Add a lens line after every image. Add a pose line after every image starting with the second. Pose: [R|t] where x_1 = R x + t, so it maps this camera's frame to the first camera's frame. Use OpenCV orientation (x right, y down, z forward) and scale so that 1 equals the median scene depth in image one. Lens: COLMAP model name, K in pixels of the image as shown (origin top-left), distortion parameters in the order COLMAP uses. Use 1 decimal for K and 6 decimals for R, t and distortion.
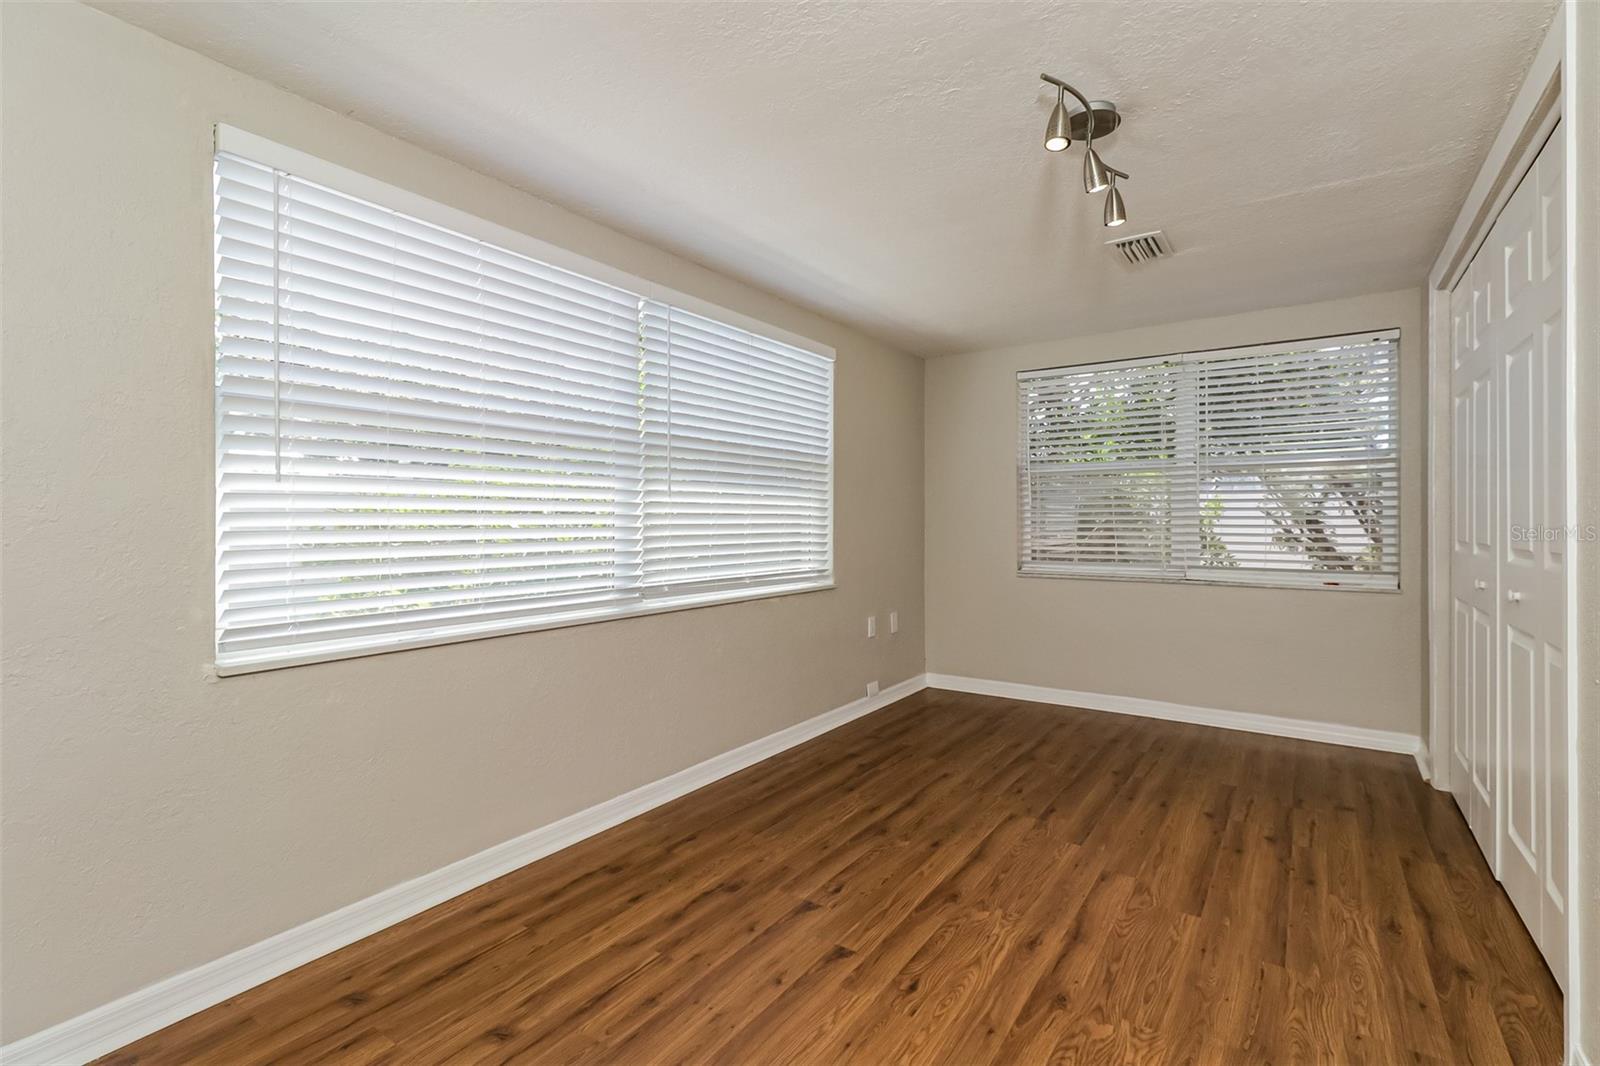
lens RADIAL K [[746.6, 0, 800.4], [0, 746.6, 524.3], [0, 0, 1]] dist [0.003780, -0.001005]
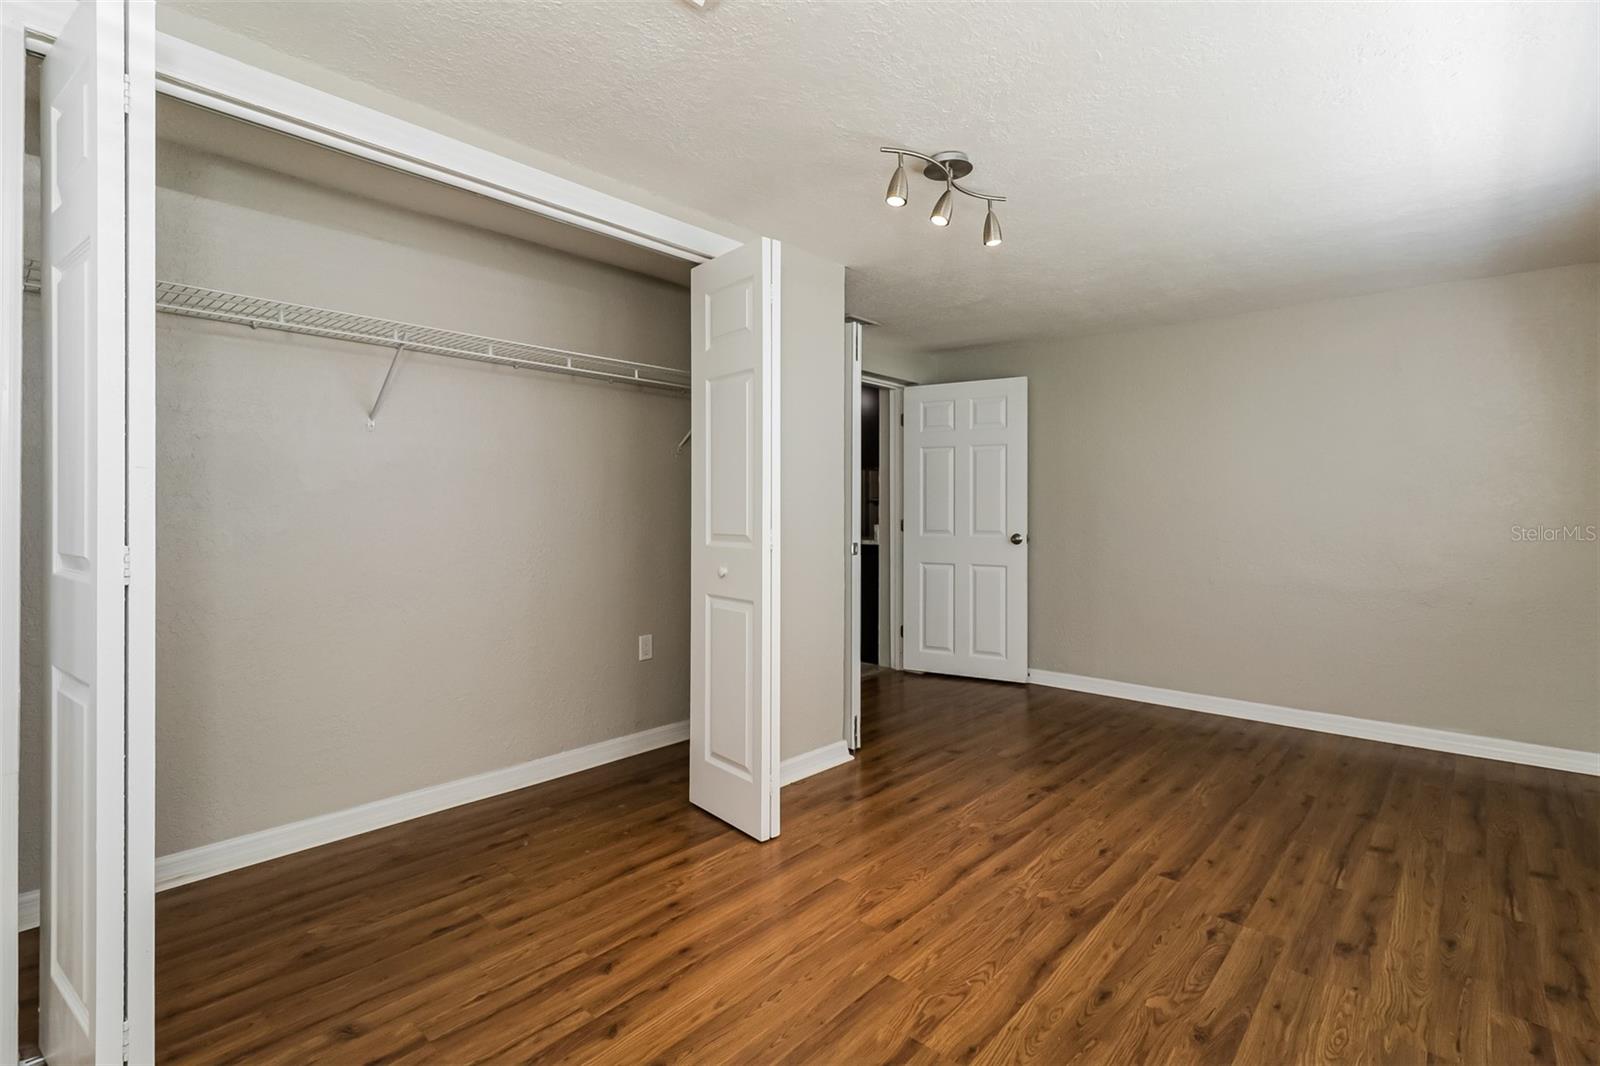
lens RADIAL K [[746.6, 0, 799.5], [0, 746.6, 520.0], [0, 0, 1]] dist [0.003780, -0.001005]
pose [[-0.990598, -0.000677, 0.136804, 0.432741], [0.001456, 0.999879, 0.015494, -0.012481], [-0.136798, 0.015548, -0.990477, 2.036767]]
